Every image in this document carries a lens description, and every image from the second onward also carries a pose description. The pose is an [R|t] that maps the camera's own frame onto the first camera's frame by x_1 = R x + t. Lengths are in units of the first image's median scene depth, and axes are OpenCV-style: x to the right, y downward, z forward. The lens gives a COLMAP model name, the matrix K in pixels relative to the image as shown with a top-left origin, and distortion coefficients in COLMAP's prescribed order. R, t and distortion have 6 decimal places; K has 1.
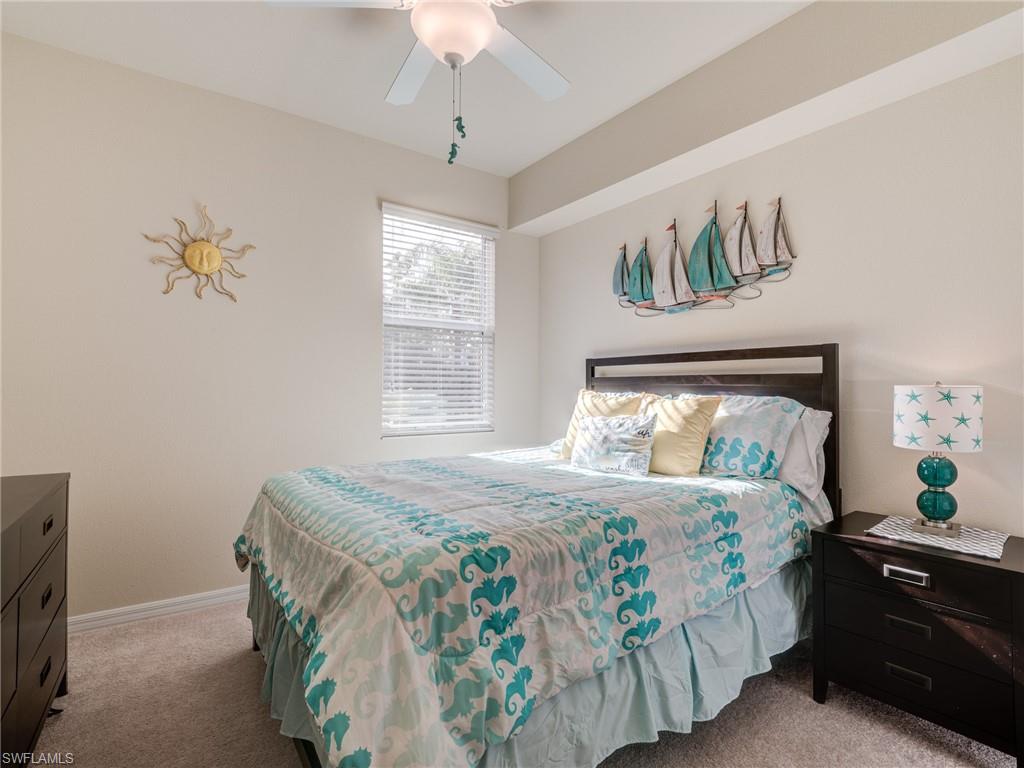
lens RADIAL K [[507.8, 0, 510.5], [0, 507.8, 381.1], [0, 0, 1]] dist [0.002402, -0.011619]
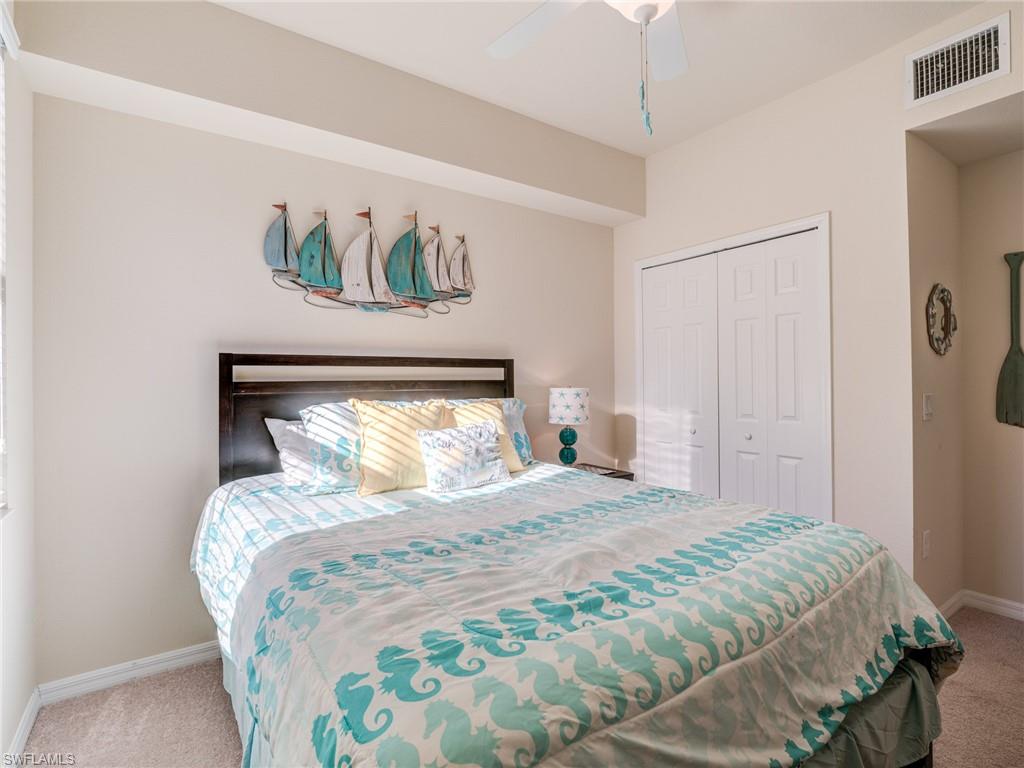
lens RADIAL K [[507.8, 0, 513.3], [0, 507.8, 381.5], [0, 0, 1]] dist [0.002402, -0.011619]
pose [[-0.005996, -0.008248, 0.999948, -0.813045], [-0.003799, 0.999959, 0.008225, -0.024015], [-0.999975, -0.003749, -0.006028, 1.035681]]
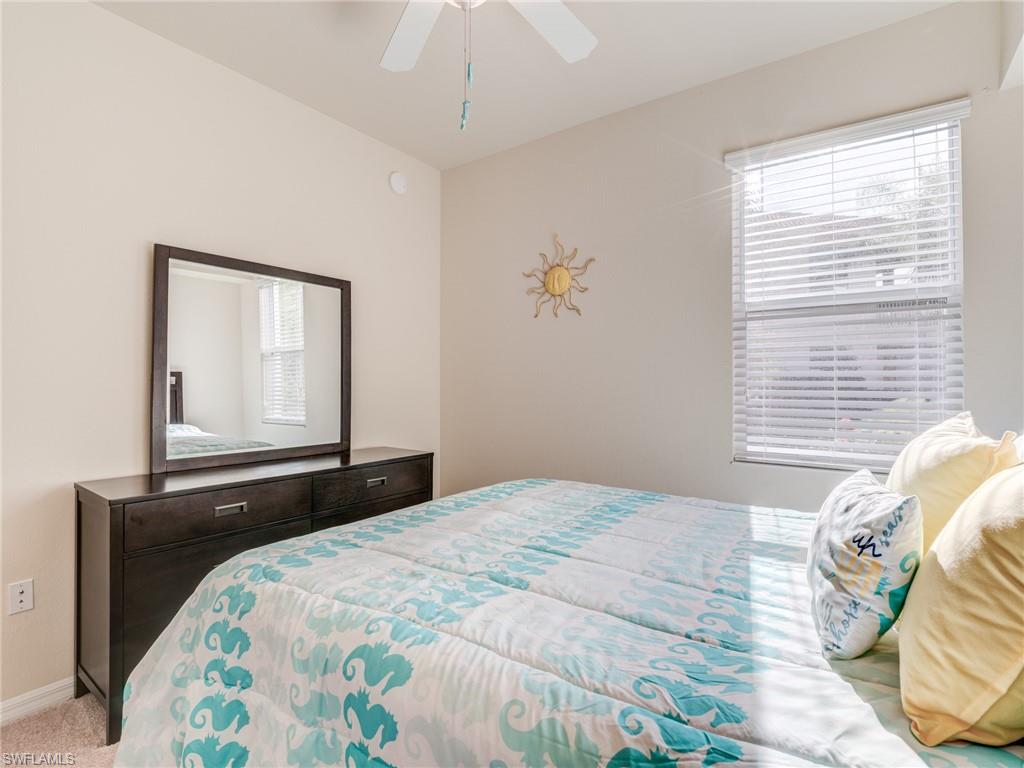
lens RADIAL K [[507.8, 0, 503.8], [0, 507.8, 383.7], [0, 0, 1]] dist [0.002402, -0.011619]
pose [[0.314686, -0.004044, -0.949187, 0.562215], [0.009271, 0.999956, -0.001187, -0.016174], [0.949151, -0.008426, 0.314710, 0.675639]]
